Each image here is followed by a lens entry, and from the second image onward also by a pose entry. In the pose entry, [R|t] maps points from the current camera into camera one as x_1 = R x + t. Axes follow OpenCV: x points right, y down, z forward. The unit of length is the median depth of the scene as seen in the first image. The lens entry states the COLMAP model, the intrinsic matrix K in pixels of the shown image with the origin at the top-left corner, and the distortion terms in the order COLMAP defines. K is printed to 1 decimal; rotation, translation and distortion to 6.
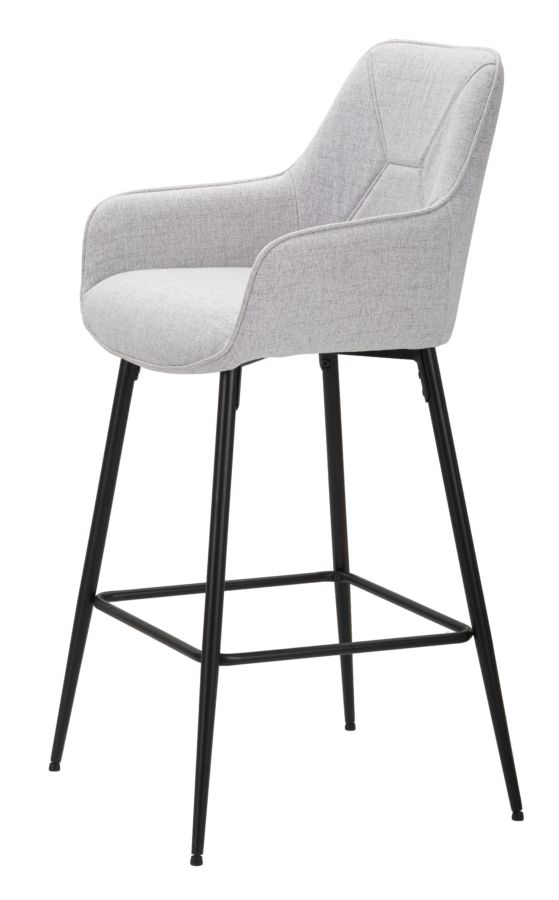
lens RADIAL K [[3055.7, 0, 279.5], [0, 3055.7, 450.0], [0, 0, 1]] dist [0.801570, 0.463663]
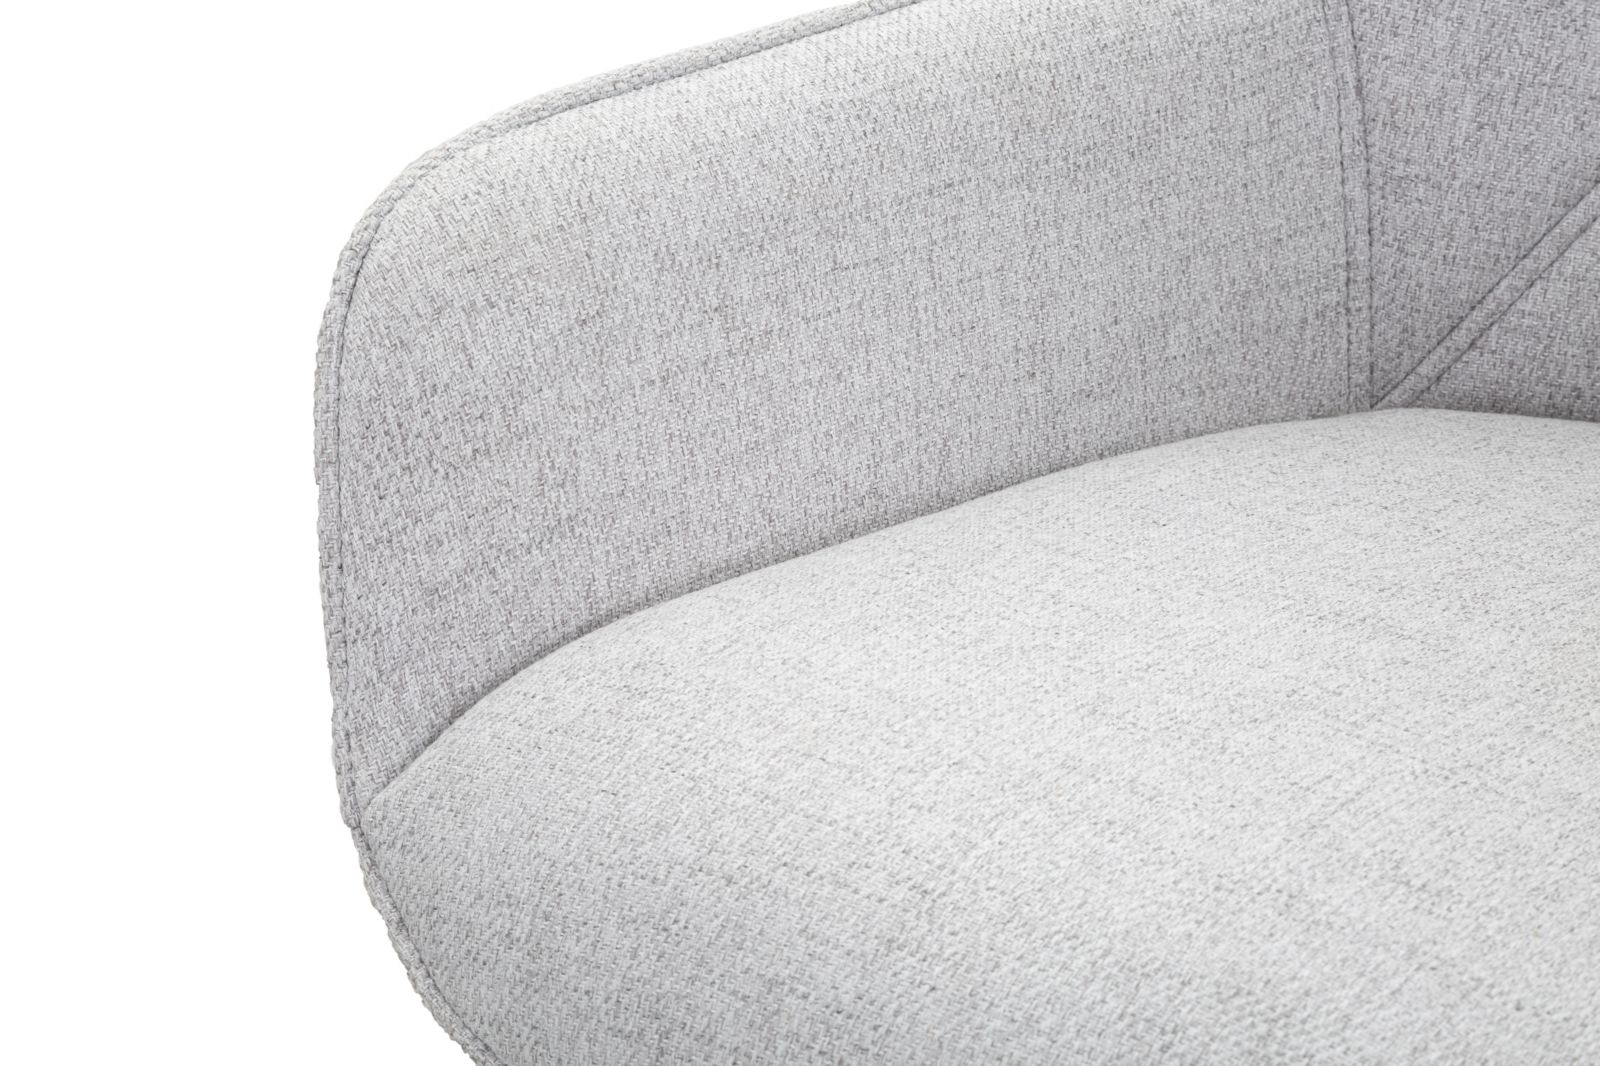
lens RADIAL K [[4252.7, 0, 800.0], [0, 4252.7, 533.0], [0, 0, 1]] dist [0.515245, 0.182632]
pose [[0.934391, -0.128604, 0.332225, -0.114058], [0.061723, 0.976906, 0.204562, -0.107226], [-0.350860, -0.170635, 0.920750, 0.783229]]
